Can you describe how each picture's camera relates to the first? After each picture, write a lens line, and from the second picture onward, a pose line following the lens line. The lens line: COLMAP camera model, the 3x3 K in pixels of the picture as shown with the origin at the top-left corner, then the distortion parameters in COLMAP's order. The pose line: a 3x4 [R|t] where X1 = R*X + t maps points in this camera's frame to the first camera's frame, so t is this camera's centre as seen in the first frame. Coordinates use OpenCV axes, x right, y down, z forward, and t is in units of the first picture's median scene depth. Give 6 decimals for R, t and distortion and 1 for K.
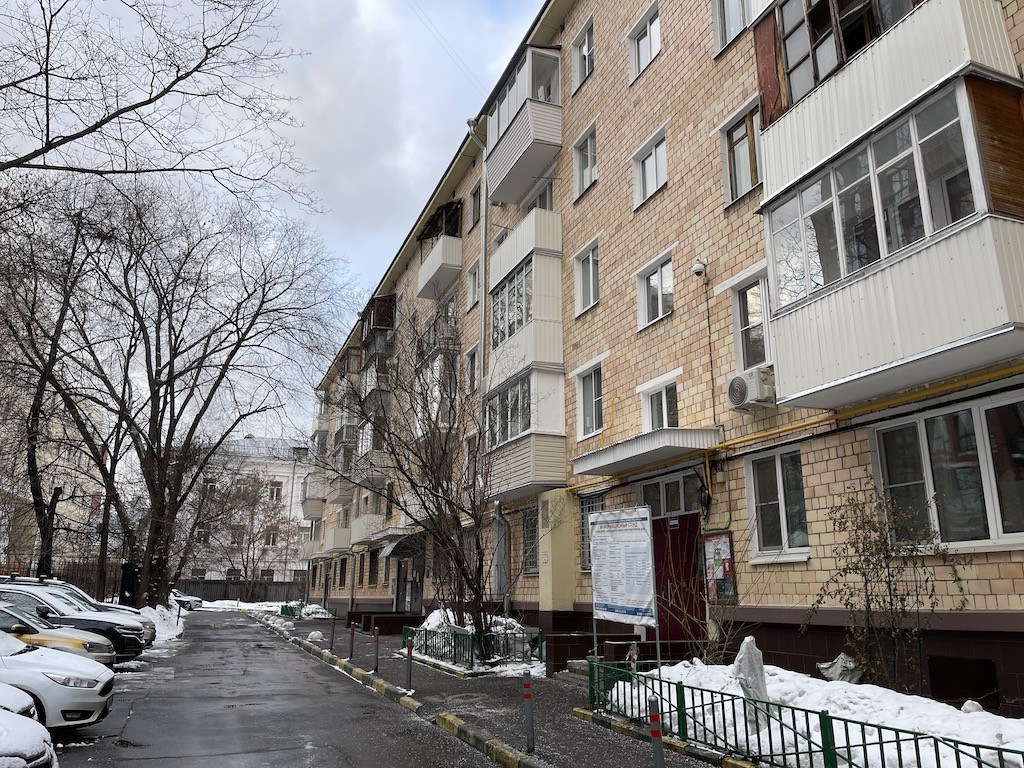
lens RADIAL K [[775.1, 0, 512.0], [0, 775.1, 384.0], [0, 0, 1]] dist [0.080559, -0.111175]
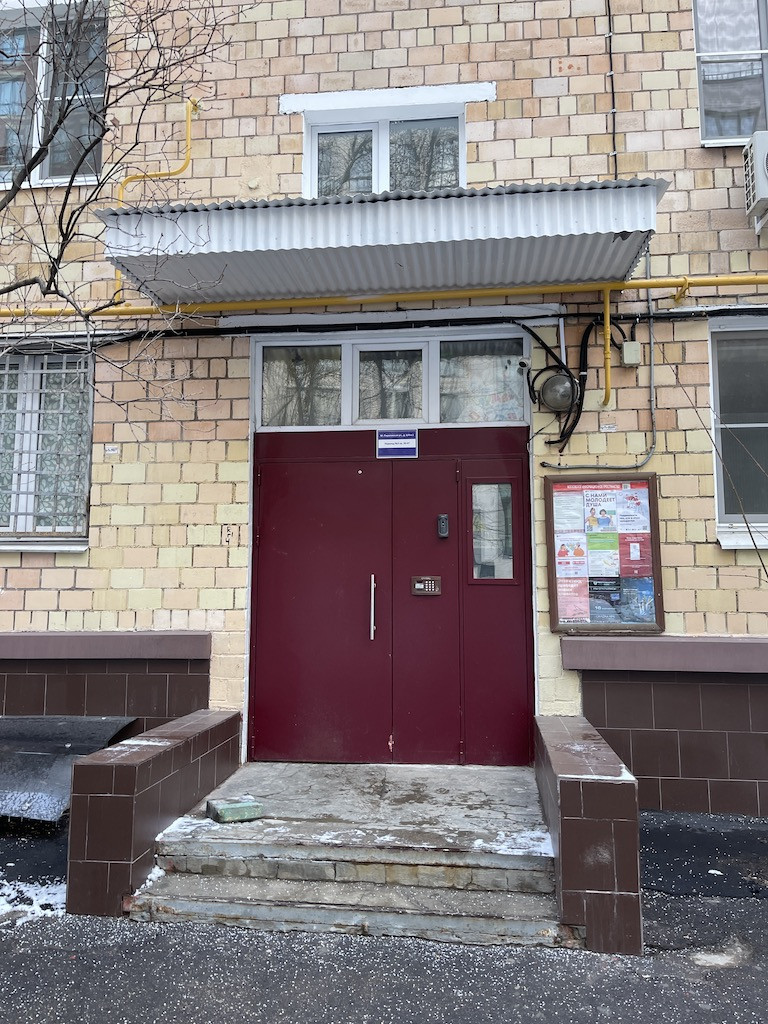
lens RADIAL K [[775.1, 0, 384.0], [0, 775.1, 512.0], [0, 0, 1]] dist [0.080559, -0.111175]
pose [[0.463351, 0.098332, 0.880702, -0.149161], [-0.232712, 0.972447, 0.013858, 0.198753], [-0.855073, -0.211371, 0.473468, 0.763435]]
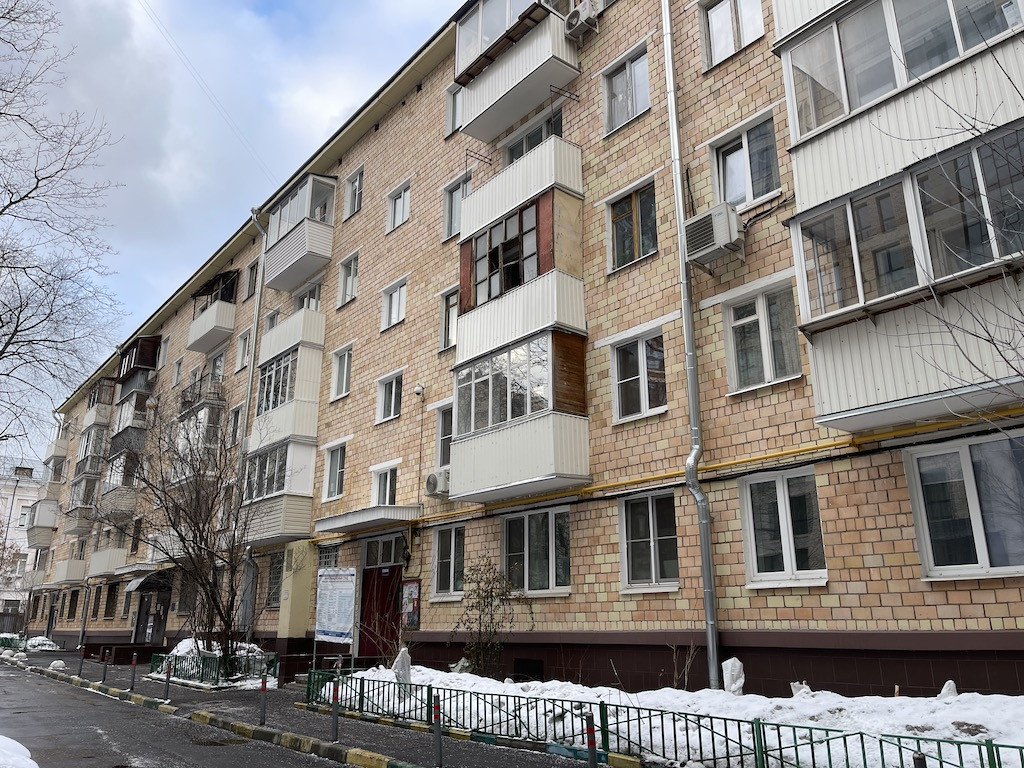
lens RADIAL K [[775.1, 0, 512.0], [0, 775.1, 384.0], [0, 0, 1]] dist [0.080559, -0.111175]
pose [[0.951947, 0.088099, 0.293320, -0.012438], [-0.077350, 0.995845, -0.048067, -0.097474], [-0.296335, 0.023069, 0.954805, -0.372060]]
